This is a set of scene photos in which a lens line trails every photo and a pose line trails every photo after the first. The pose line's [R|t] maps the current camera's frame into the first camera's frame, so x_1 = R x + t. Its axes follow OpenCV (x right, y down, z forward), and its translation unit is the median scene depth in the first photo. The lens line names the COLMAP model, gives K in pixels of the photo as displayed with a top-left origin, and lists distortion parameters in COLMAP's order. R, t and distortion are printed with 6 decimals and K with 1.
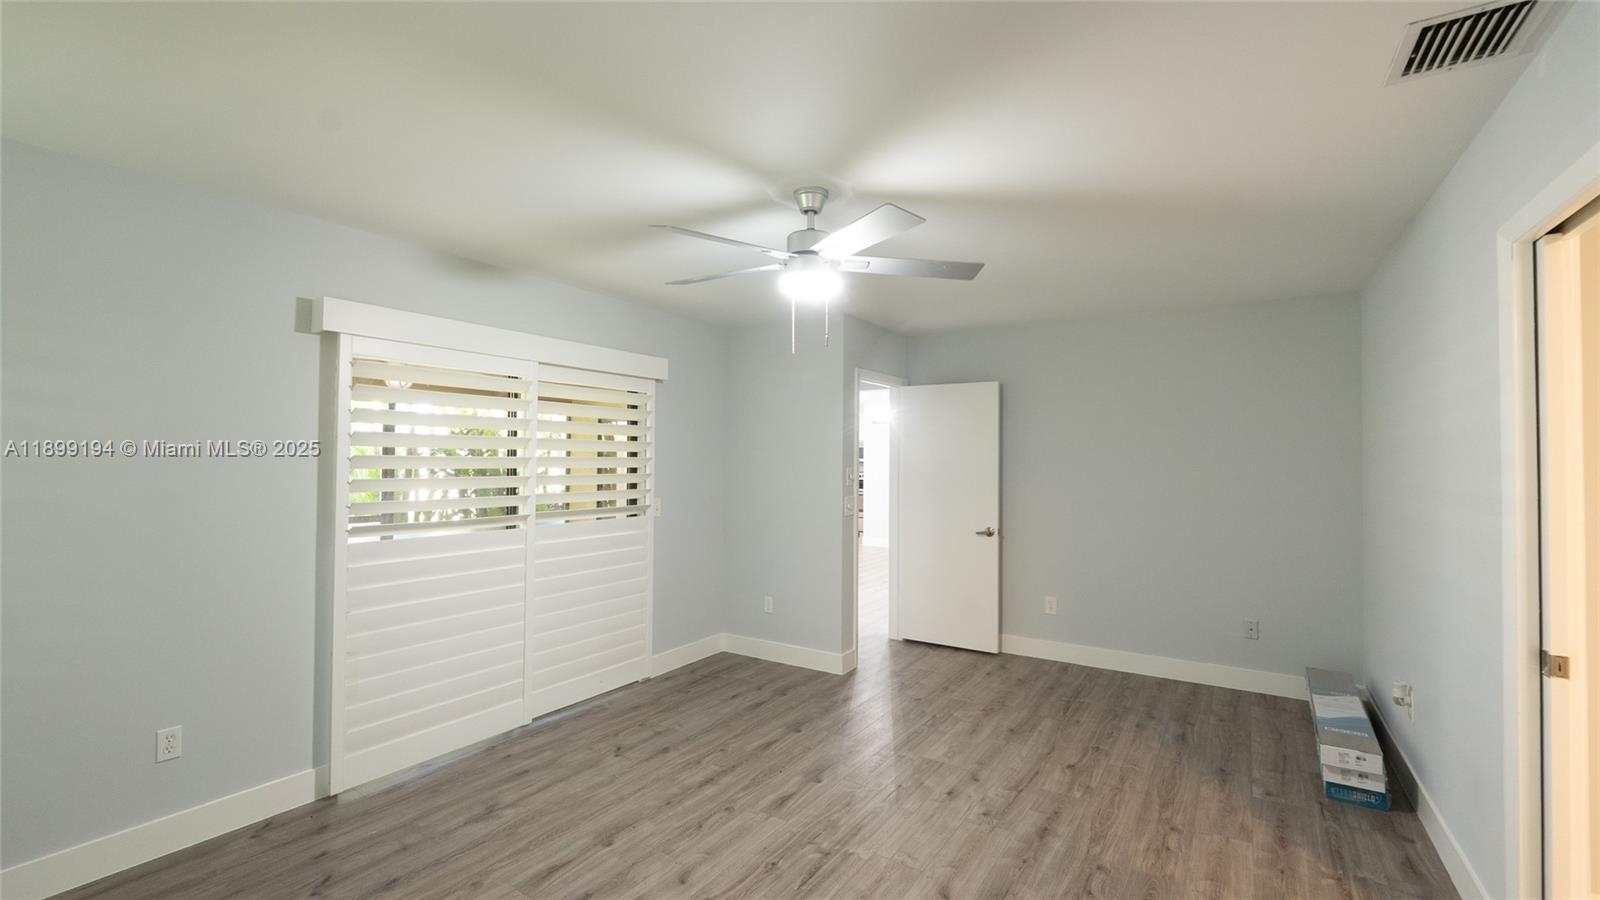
lens RADIAL K [[665.7, 0, 802.0], [0, 665.7, 445.8], [0, 0, 1]] dist [-0.010219, 0.001326]
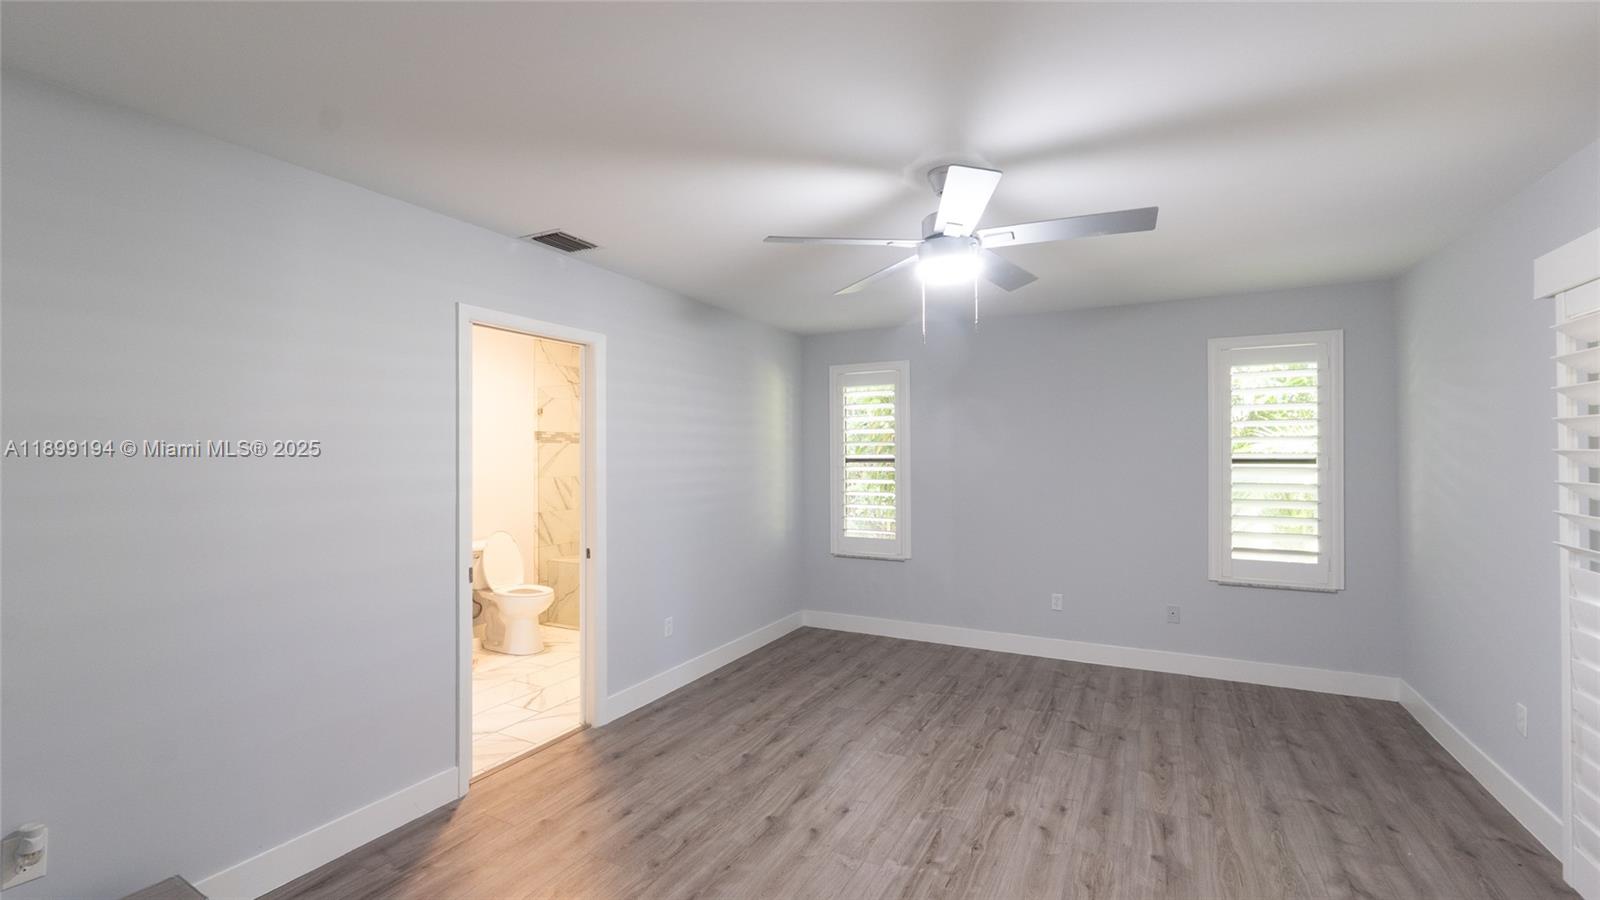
lens RADIAL K [[665.7, 0, 798.3], [0, 665.7, 450.4], [0, 0, 1]] dist [-0.010219, 0.001326]
pose [[-0.994979, -0.001971, -0.100064, 0.328311], [0.000857, 0.999602, -0.028213, 0.041251], [0.100079, -0.028157, -0.994581, 1.975039]]
